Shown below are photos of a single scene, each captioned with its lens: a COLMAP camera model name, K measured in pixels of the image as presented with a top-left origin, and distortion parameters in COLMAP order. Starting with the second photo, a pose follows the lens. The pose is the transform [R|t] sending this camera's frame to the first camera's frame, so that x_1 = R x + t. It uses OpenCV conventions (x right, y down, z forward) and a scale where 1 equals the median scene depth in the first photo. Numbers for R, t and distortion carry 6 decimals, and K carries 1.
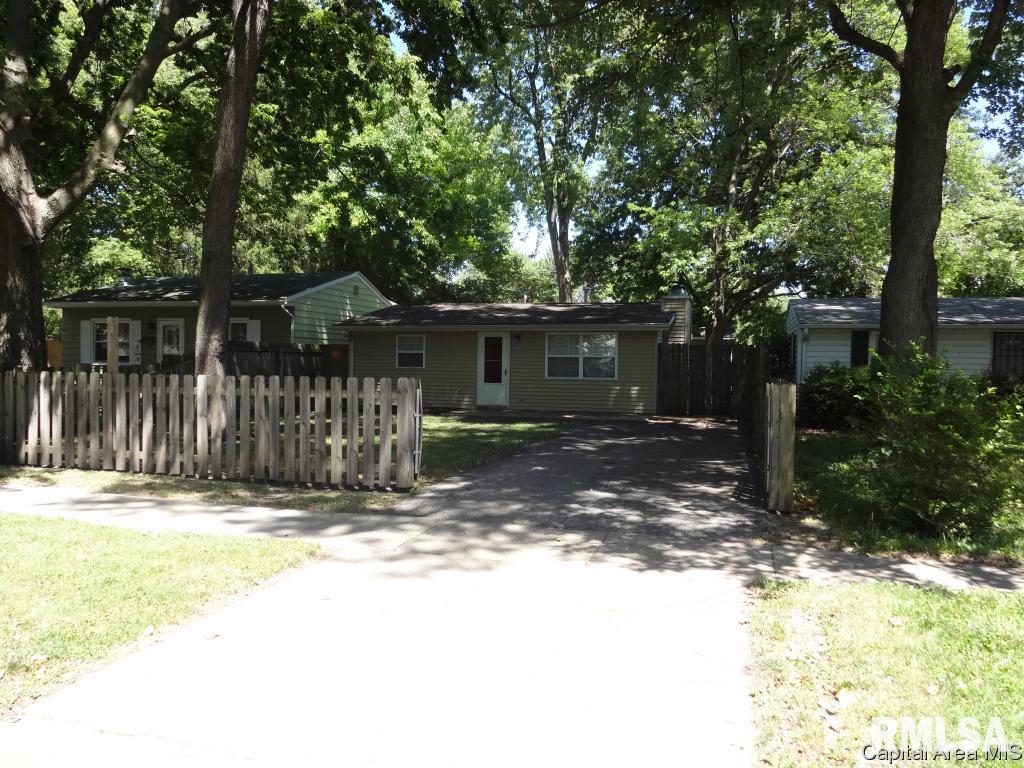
lens RADIAL K [[757.0, 0, 509.7], [0, 757.0, 379.7], [0, 0, 1]] dist [-0.002766, -0.002533]
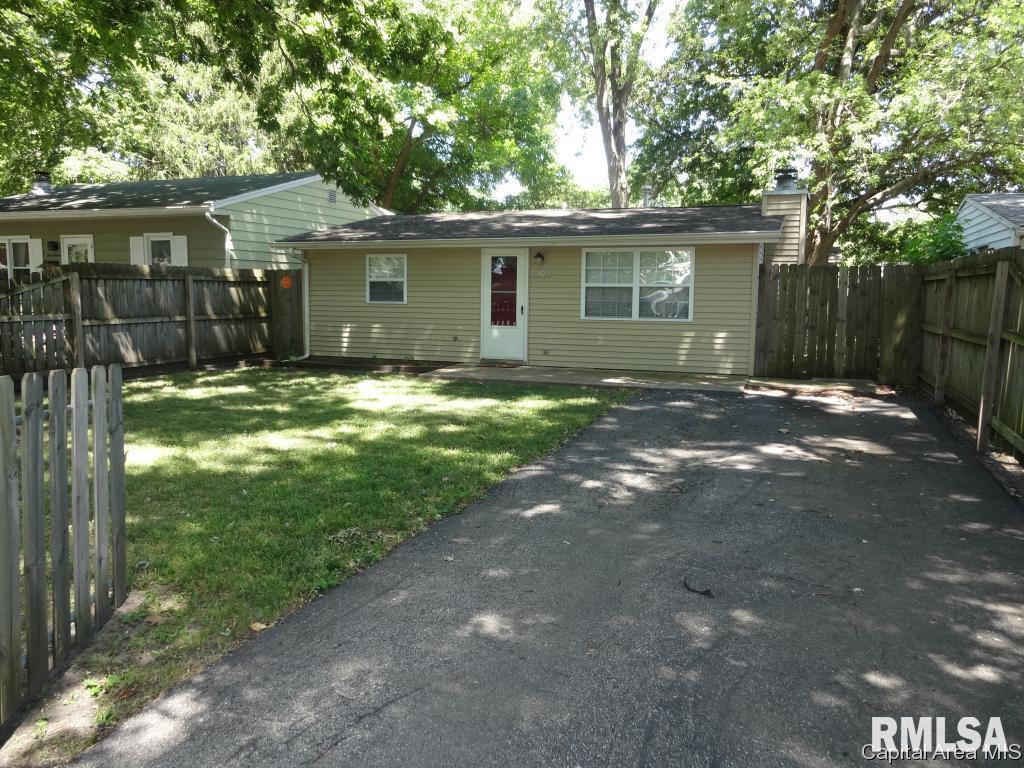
lens RADIAL K [[757.0, 0, 509.7], [0, 757.0, 379.7], [0, 0, 1]] dist [-0.002766, -0.002533]
pose [[0.996900, 0.006664, -0.078402, 0.027168], [0.000662, 0.995662, 0.093041, -0.007930], [0.078681, -0.092804, 0.992571, 0.249275]]
